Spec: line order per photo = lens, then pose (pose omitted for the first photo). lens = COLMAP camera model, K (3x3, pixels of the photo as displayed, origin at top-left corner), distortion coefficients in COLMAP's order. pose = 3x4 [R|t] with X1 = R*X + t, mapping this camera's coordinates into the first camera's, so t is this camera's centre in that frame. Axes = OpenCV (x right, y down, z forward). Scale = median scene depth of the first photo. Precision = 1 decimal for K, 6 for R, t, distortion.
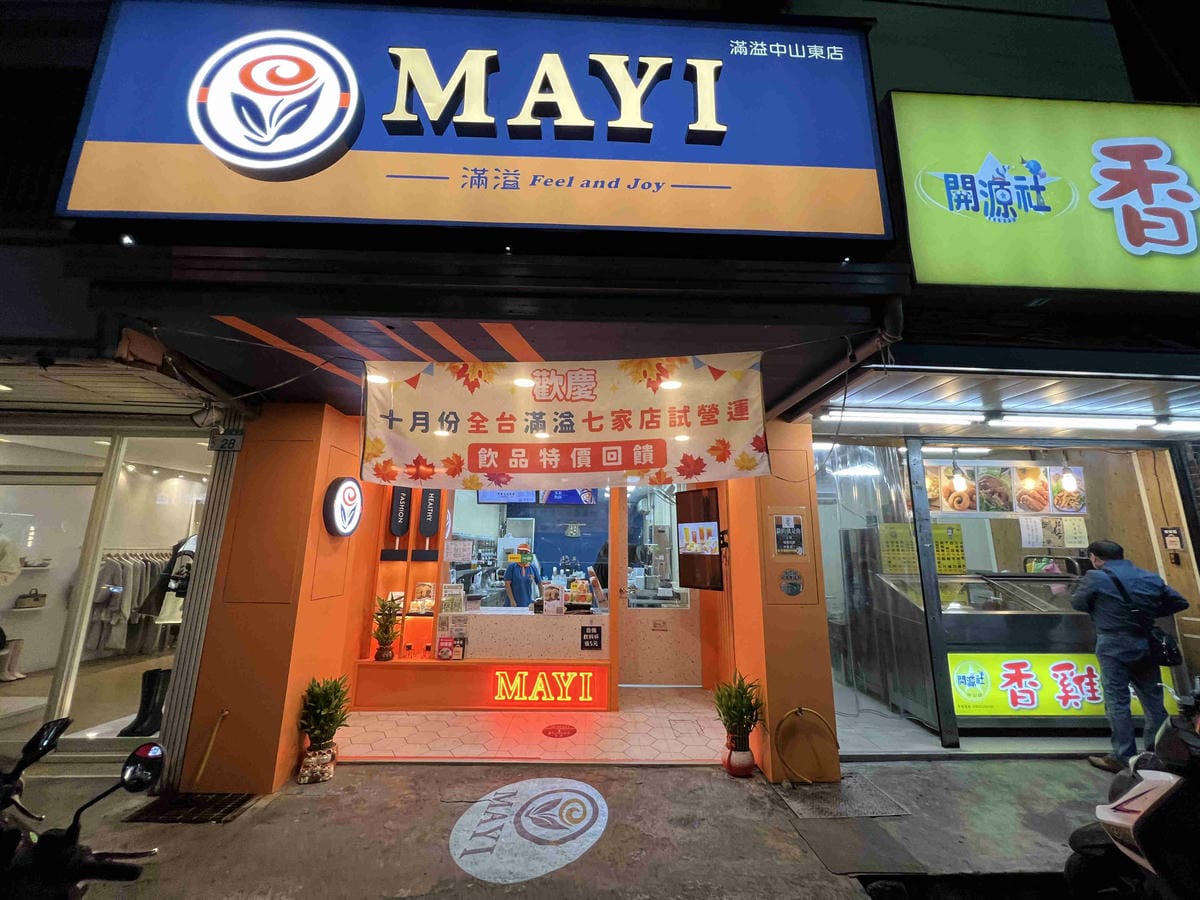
lens RADIAL K [[476.0, 0, 598.2], [0, 476.0, 448.9], [0, 0, 1]] dist [-0.002674, 0.000406]
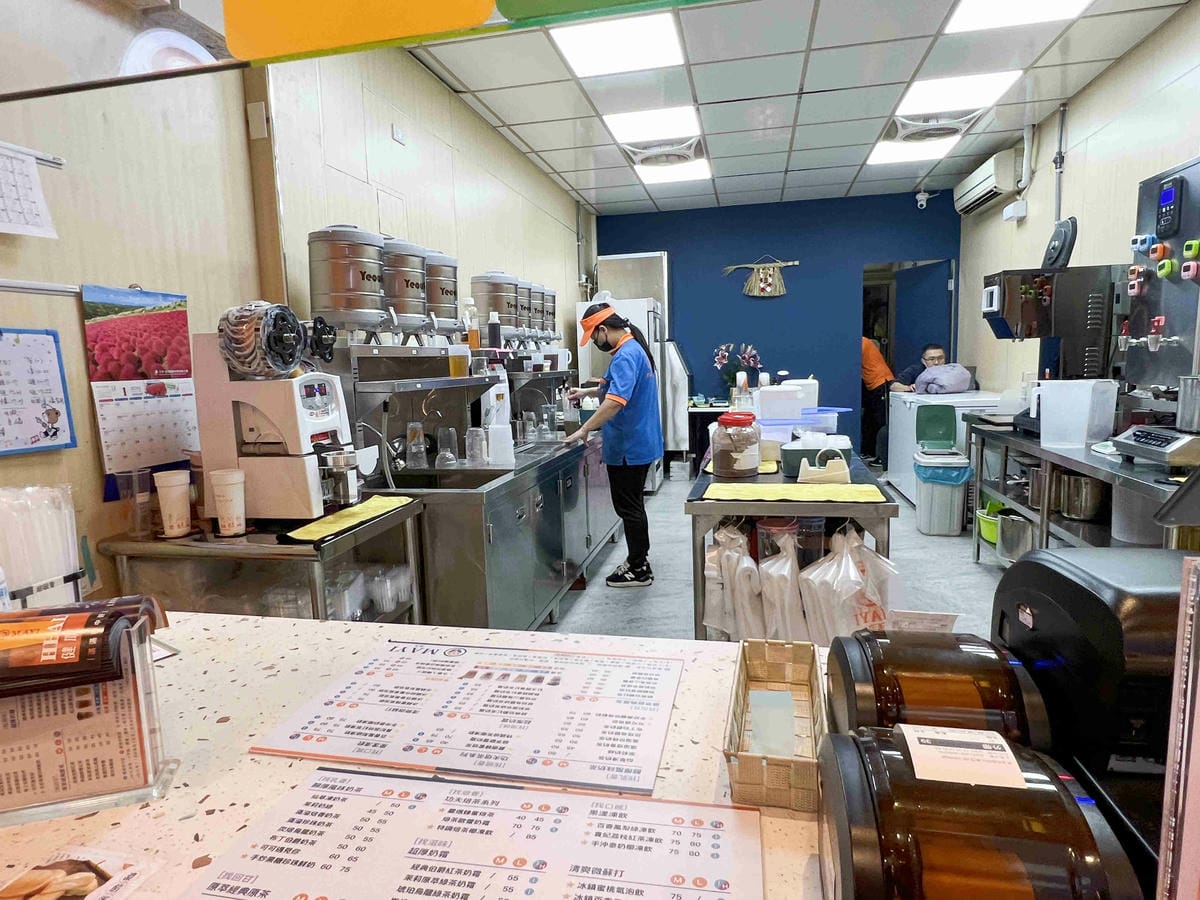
lens RADIAL K [[713.0, 0, 593.0], [0, 713.0, 454.9], [0, 0, 1]] dist [0.003227, 0.000059]
pose [[0.973254, -0.011868, -0.229424, -0.197545], [0.088514, 0.940934, 0.326815, 0.347707], [0.211994, -0.338381, 0.916819, 1.291732]]
